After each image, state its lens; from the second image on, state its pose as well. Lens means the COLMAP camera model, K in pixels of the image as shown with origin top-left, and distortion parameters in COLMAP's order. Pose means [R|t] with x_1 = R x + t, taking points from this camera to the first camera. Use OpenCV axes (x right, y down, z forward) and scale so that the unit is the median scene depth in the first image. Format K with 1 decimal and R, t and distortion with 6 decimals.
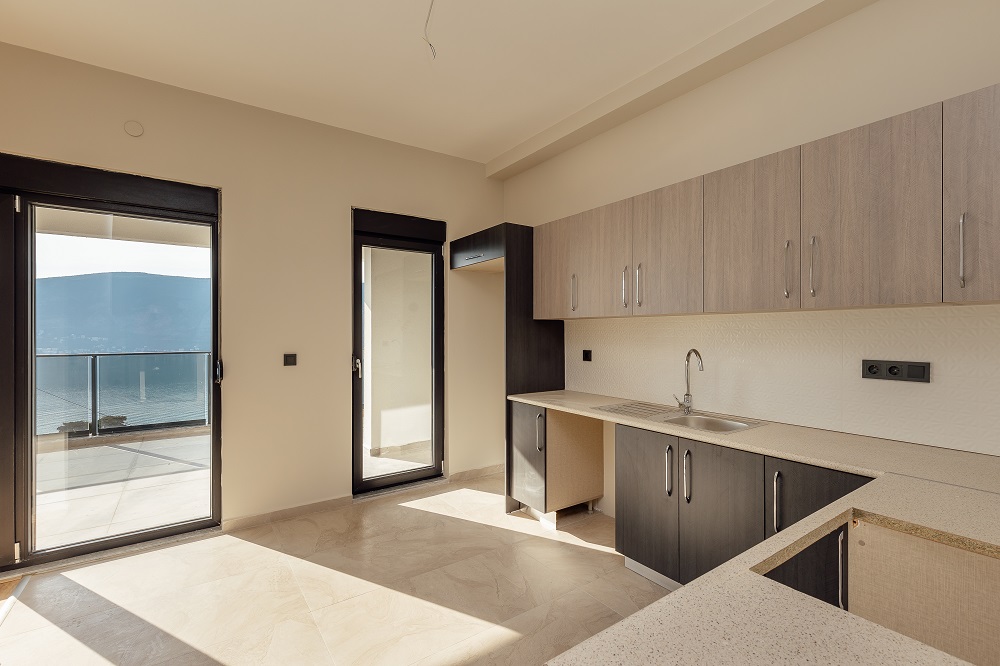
lens RADIAL K [[449.4, 0, 500.0], [0, 449.4, 333.0], [0, 0, 1]] dist [-0.000664, -0.000158]
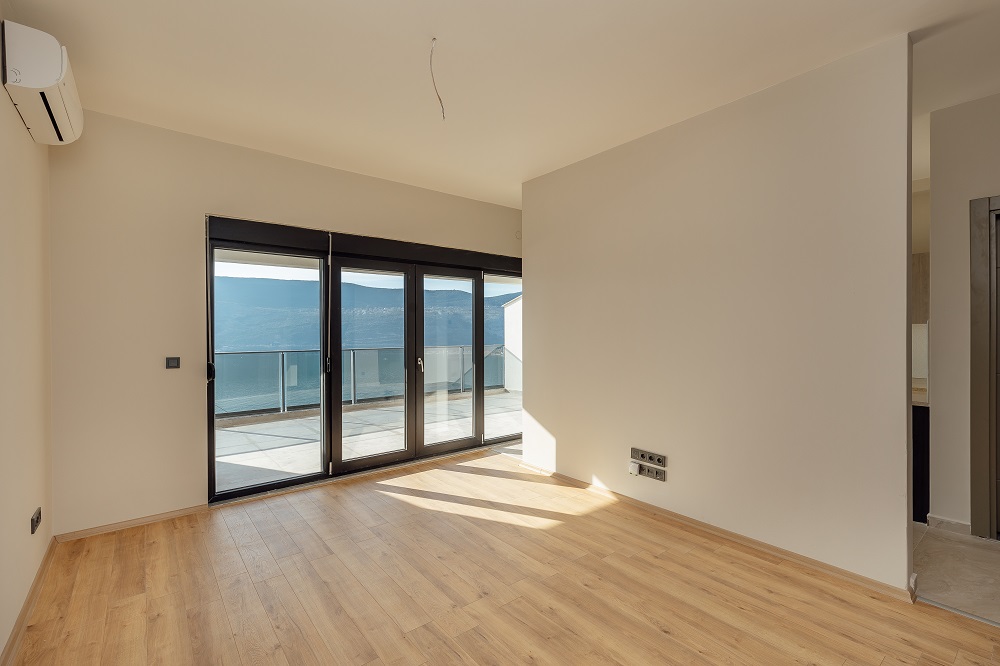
lens RADIAL K [[449.4, 0, 500.0], [0, 449.4, 333.0], [0, 0, 1]] dist [-0.000664, -0.000158]
pose [[0.997145, -0.000041, 0.075515, -0.818735], [-0.000396, 0.999983, 0.005768, -0.021712], [-0.075514, -0.005782, 0.997128, -0.810069]]
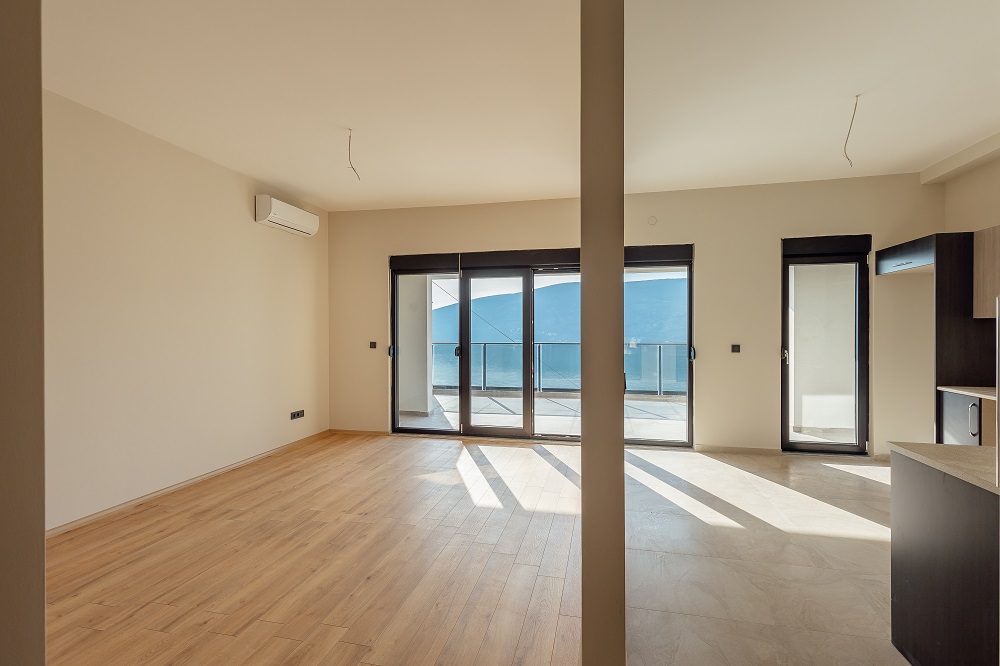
lens RADIAL K [[449.4, 0, 500.0], [0, 449.4, 333.0], [0, 0, 1]] dist [-0.000664, -0.000158]
pose [[0.672643, 0.004520, -0.739953, 0.106036], [0.003089, 0.999955, 0.008917, -0.008147], [0.739961, -0.008284, 0.672599, -0.547836]]
